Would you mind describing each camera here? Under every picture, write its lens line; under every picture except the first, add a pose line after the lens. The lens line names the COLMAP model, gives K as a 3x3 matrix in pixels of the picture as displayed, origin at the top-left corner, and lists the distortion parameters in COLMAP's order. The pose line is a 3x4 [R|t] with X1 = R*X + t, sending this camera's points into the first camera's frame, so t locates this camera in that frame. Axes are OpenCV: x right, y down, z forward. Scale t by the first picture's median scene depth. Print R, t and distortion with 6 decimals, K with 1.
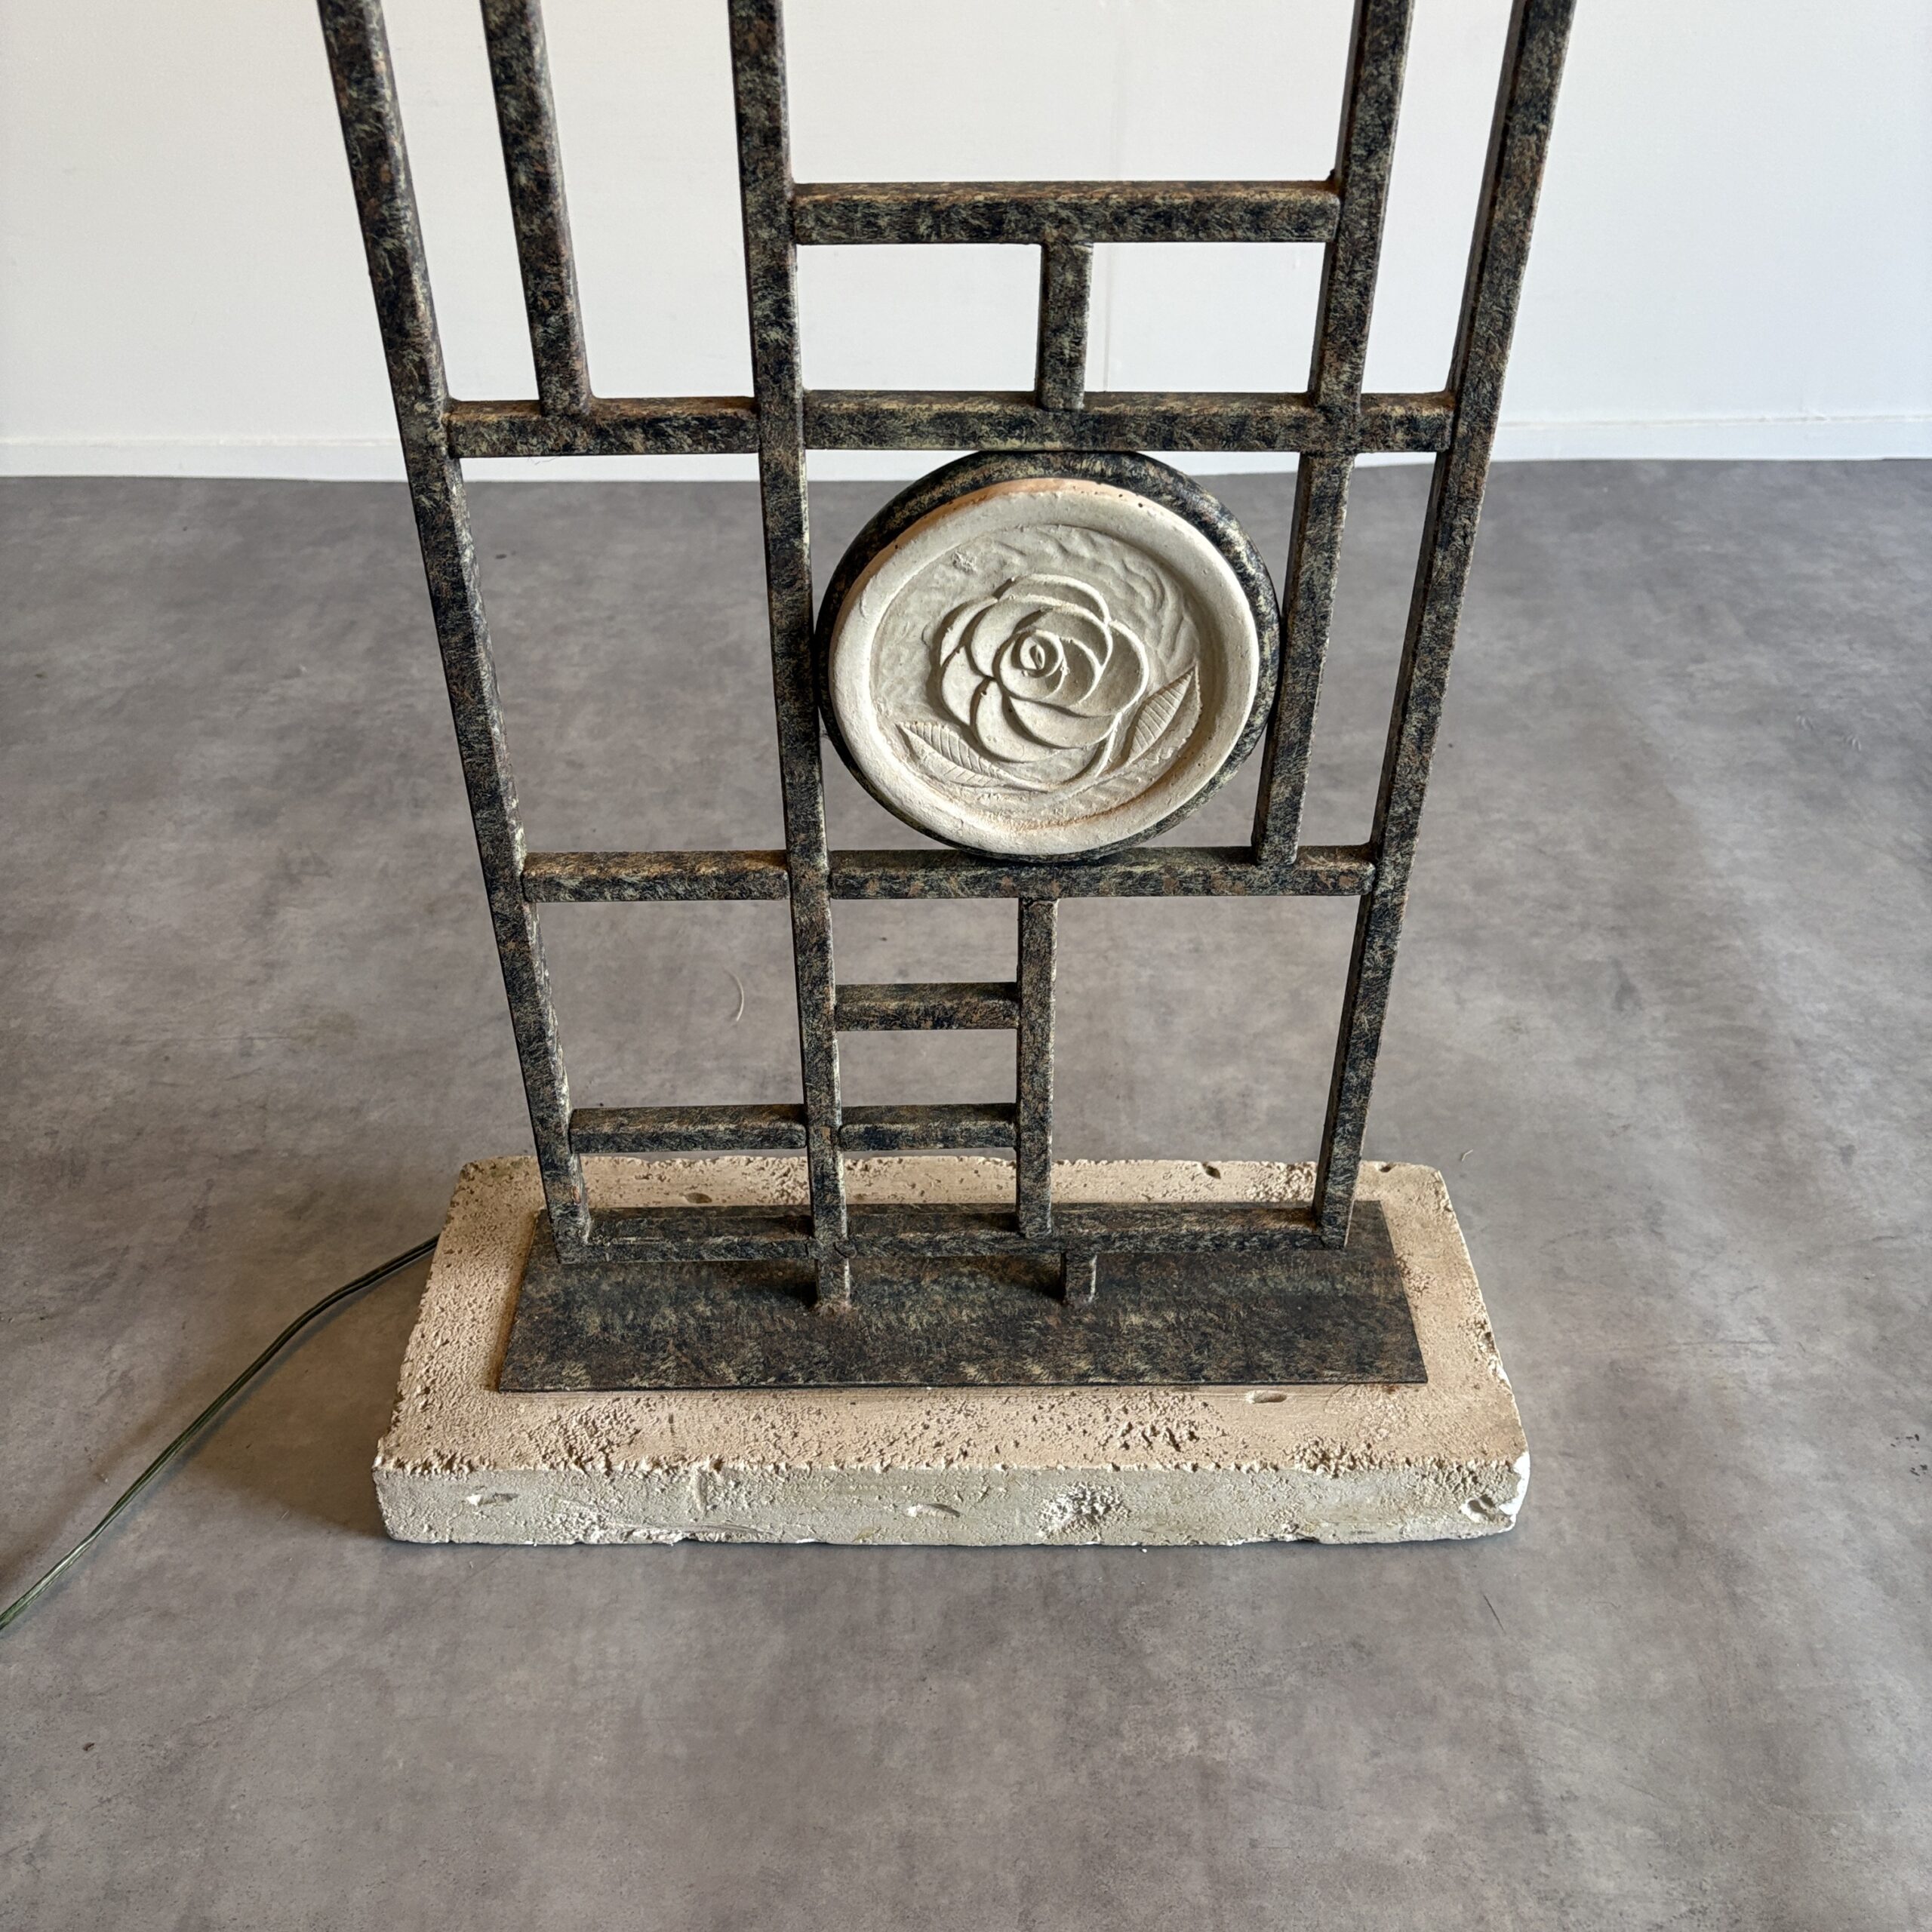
lens RADIAL K [[1966.7, 0, 966.7], [0, 1966.7, 969.5], [0, 0, 1]] dist [0.024745, 0.000000]
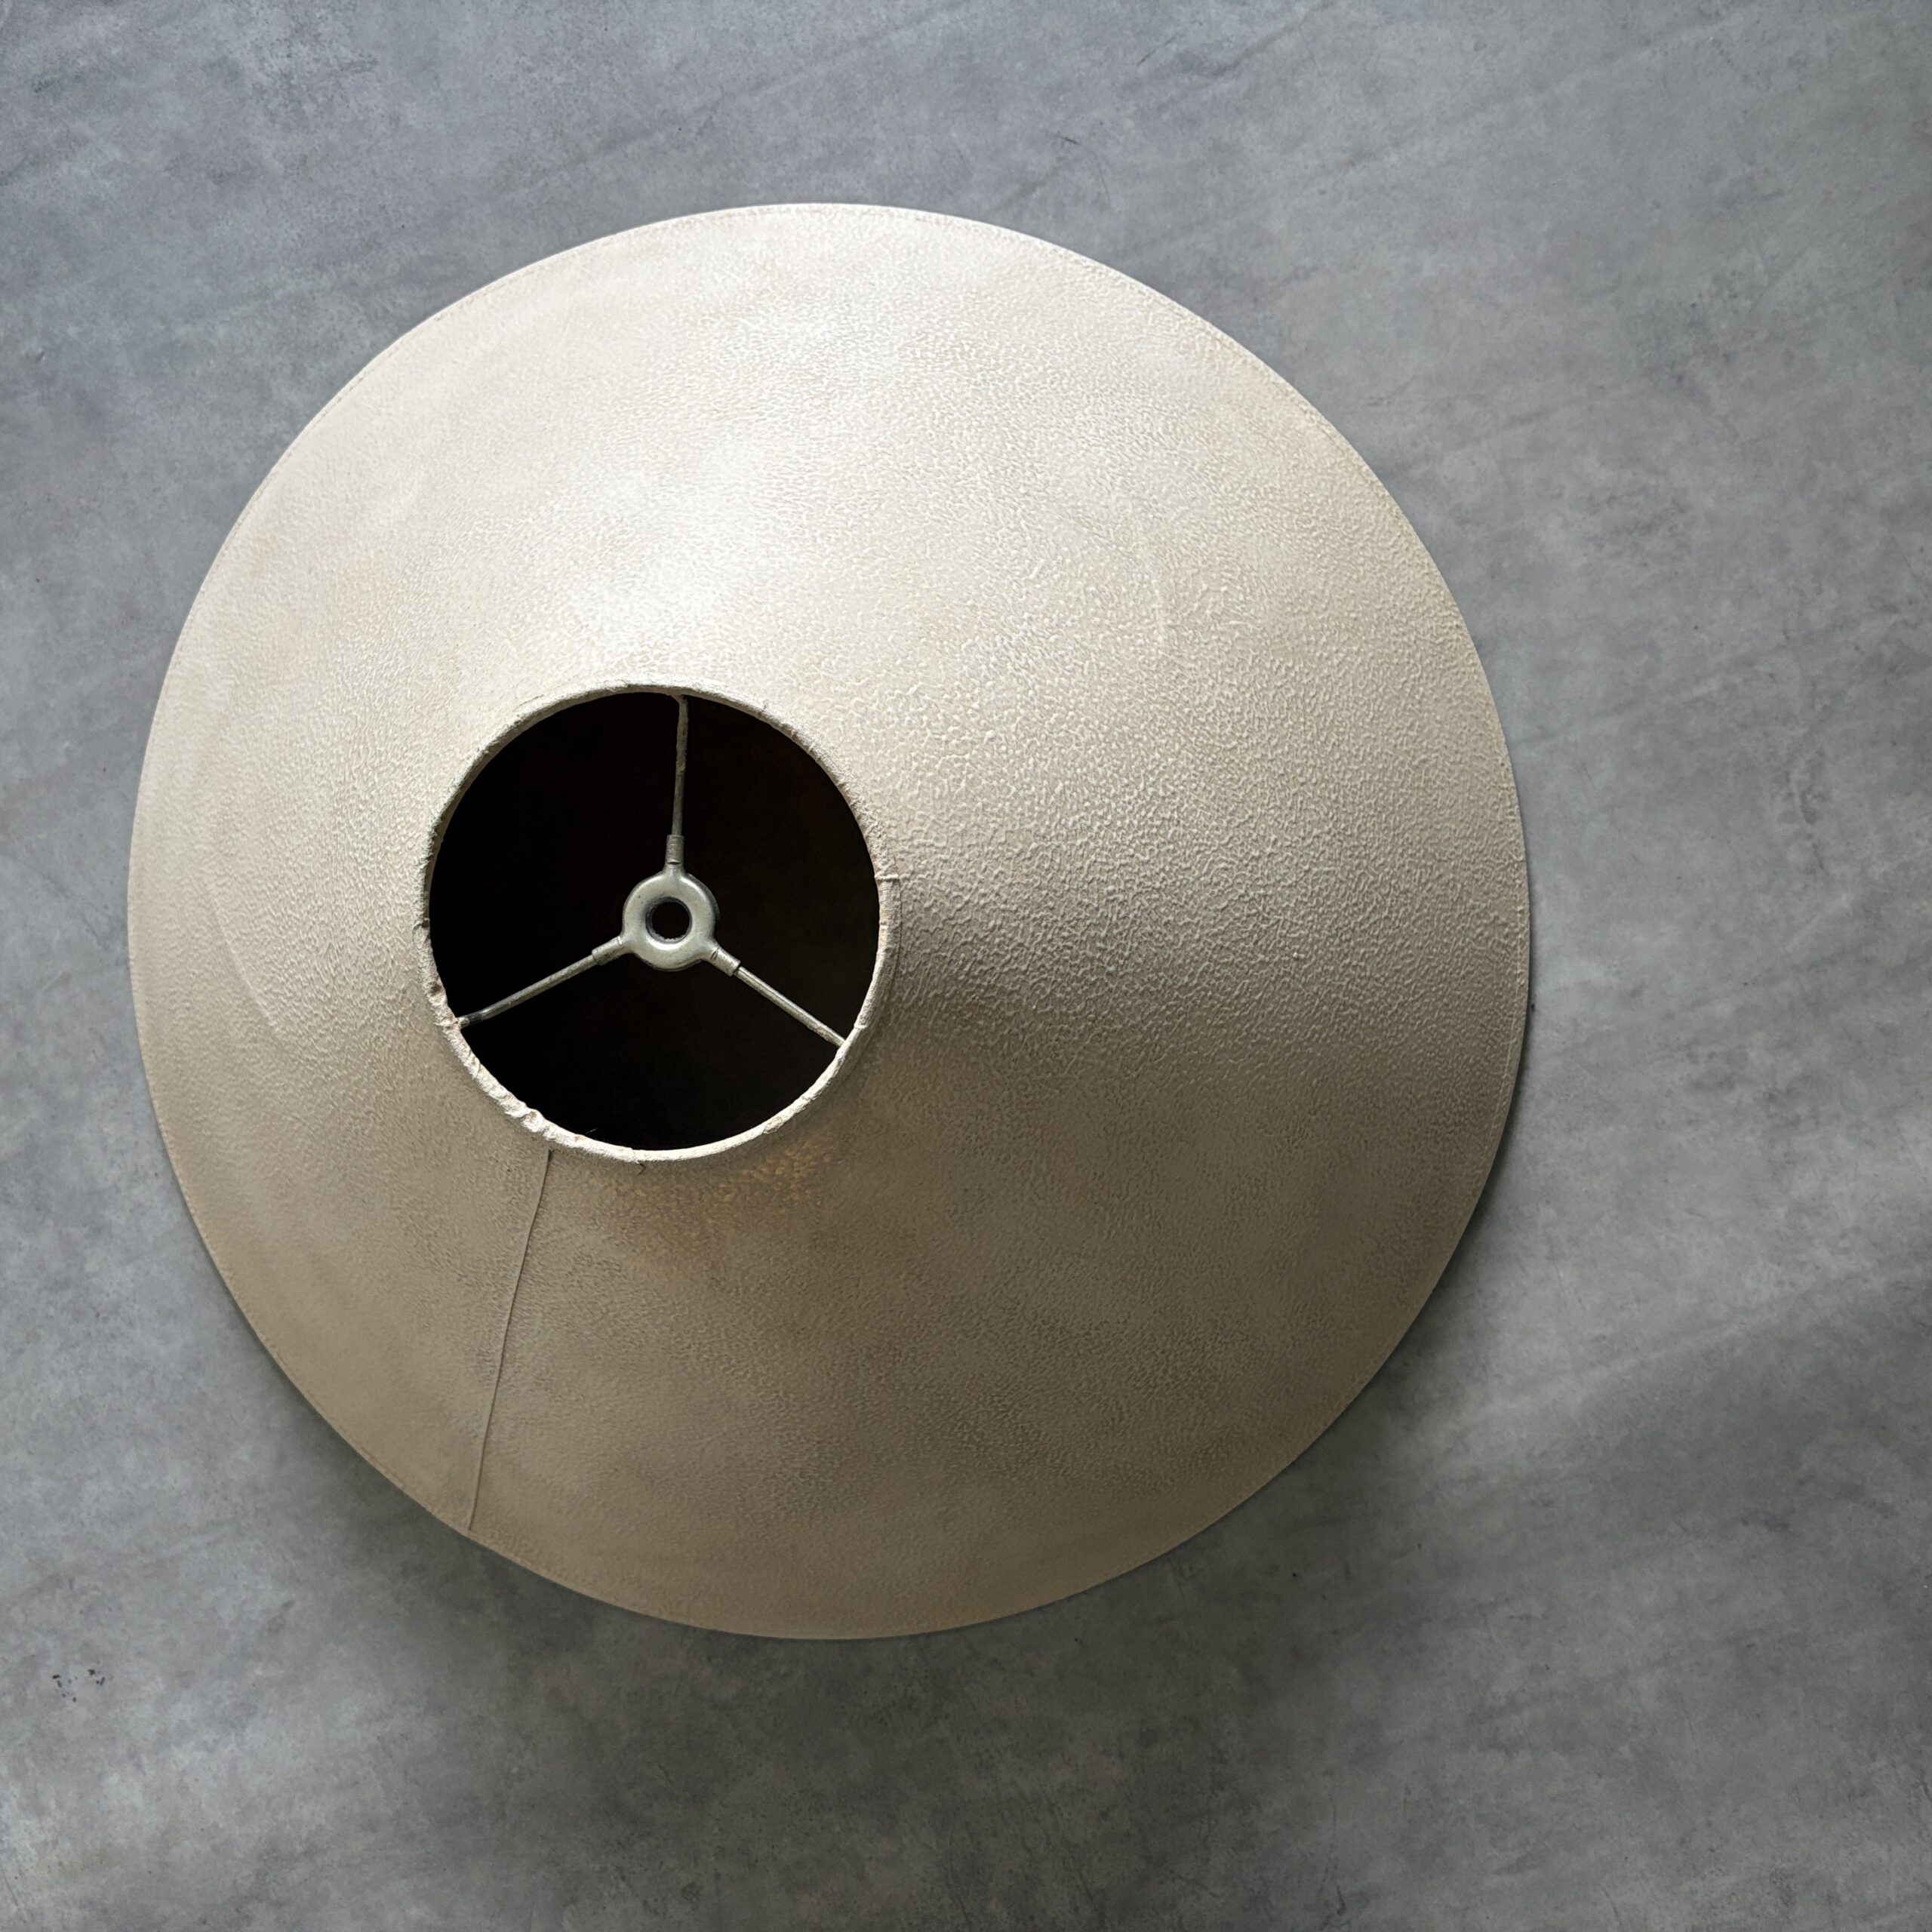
lens RADIAL K [[1966.7, 0, 960.7], [0, 1966.7, 959.7], [0, 0, 1]] dist [0.024745, 0.000000]
pose [[-0.340555, -0.940114, 0.014407, 0.685196], [0.646372, -0.222964, 0.729719, -0.123121], [-0.682807, 0.257822, 0.683595, -0.088592]]
